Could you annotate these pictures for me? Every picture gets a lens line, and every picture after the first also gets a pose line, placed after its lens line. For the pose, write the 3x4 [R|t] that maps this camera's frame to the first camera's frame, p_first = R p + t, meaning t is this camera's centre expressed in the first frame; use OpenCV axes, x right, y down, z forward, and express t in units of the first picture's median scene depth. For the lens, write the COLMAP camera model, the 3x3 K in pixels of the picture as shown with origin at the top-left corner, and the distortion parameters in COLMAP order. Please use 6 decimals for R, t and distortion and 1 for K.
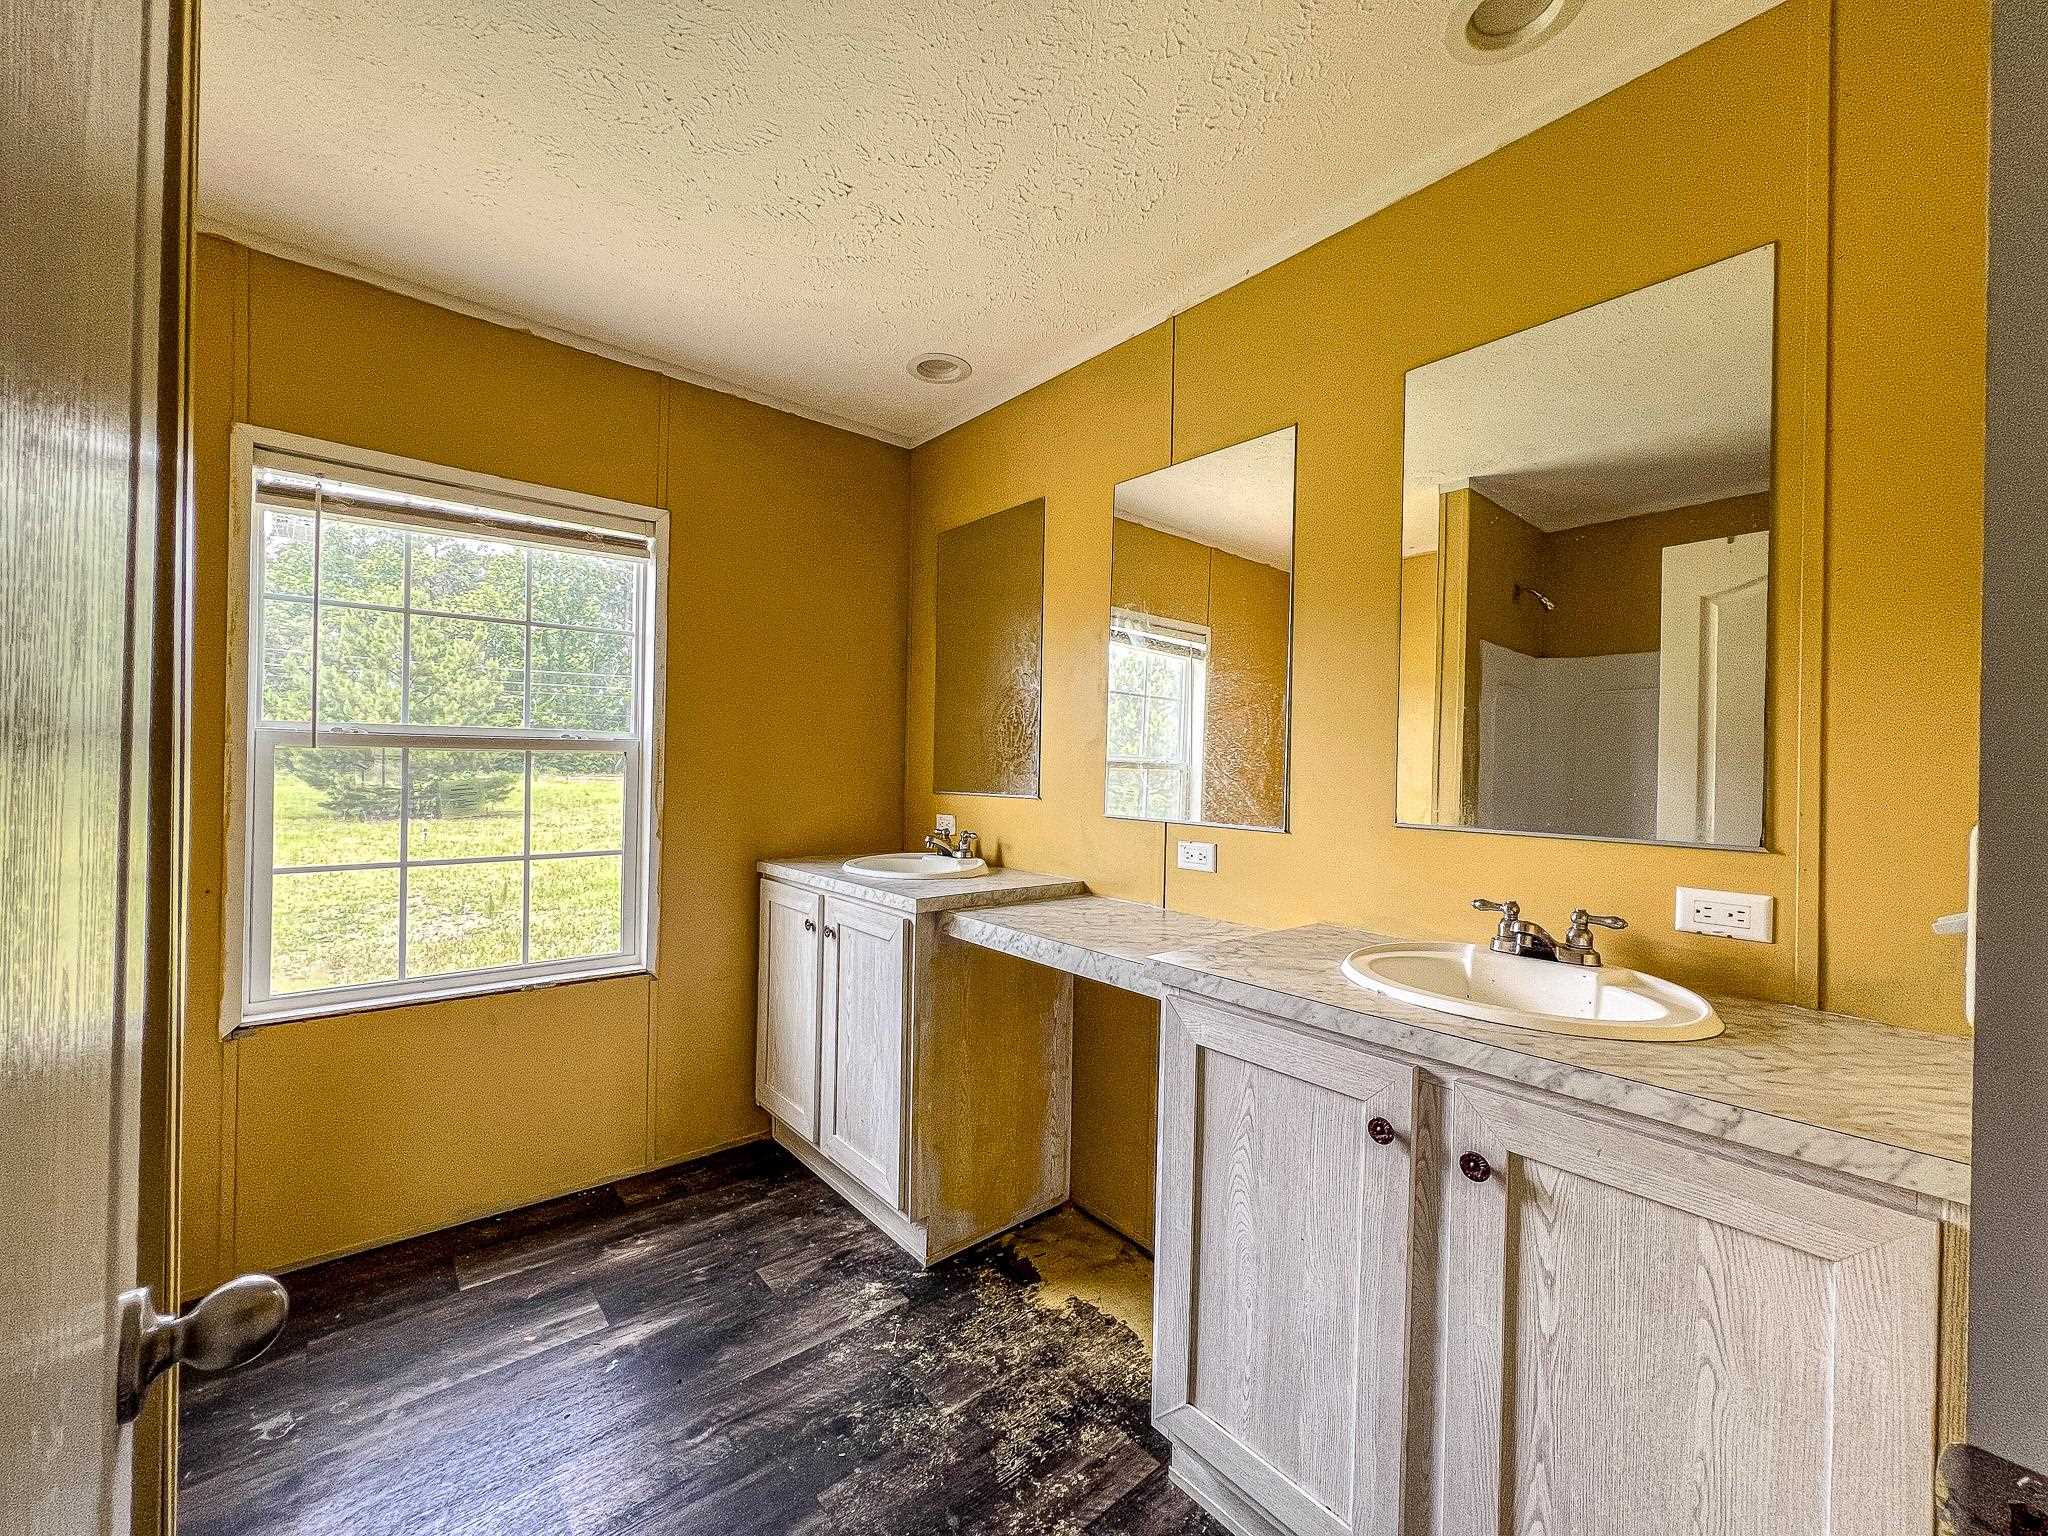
lens RADIAL K [[824.9, 0, 1018.2], [0, 824.9, 762.3], [0, 0, 1]] dist [-0.003300, 0.000805]
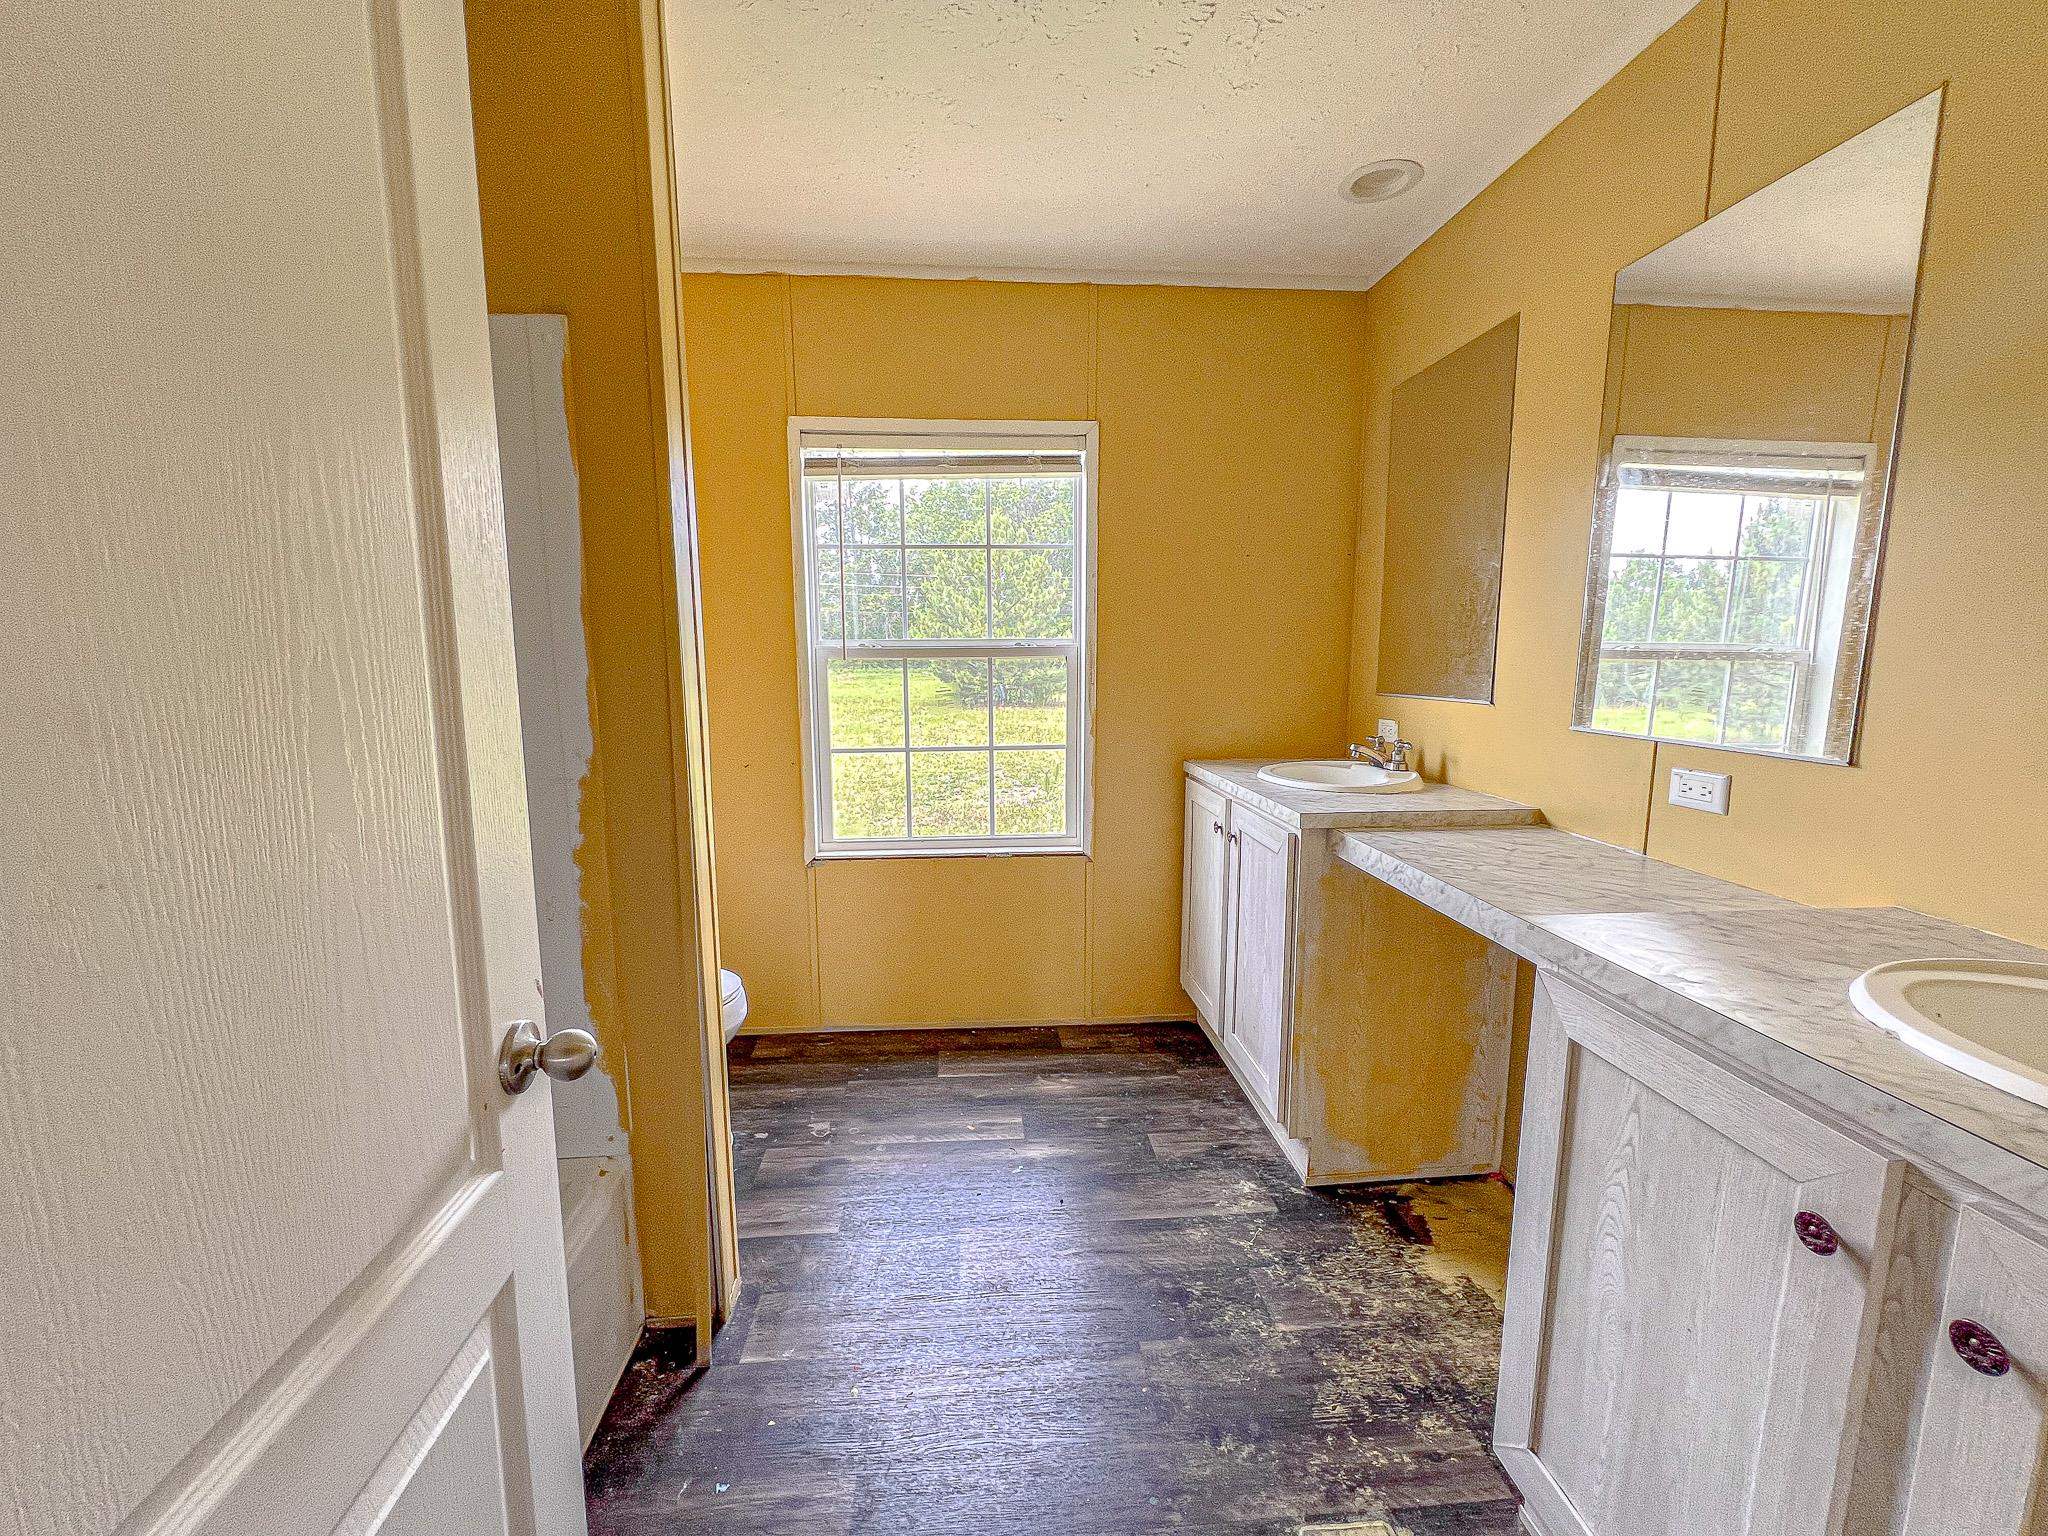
lens RADIAL K [[824.9, 0, 1016.6], [0, 824.9, 762.7], [0, 0, 1]] dist [-0.003300, 0.000805]
pose [[0.810219, 0.055445, -0.583499, 0.151222], [0.020952, 0.992140, 0.123367, -0.011494], [0.585753, -0.112180, 0.802689, 0.072919]]
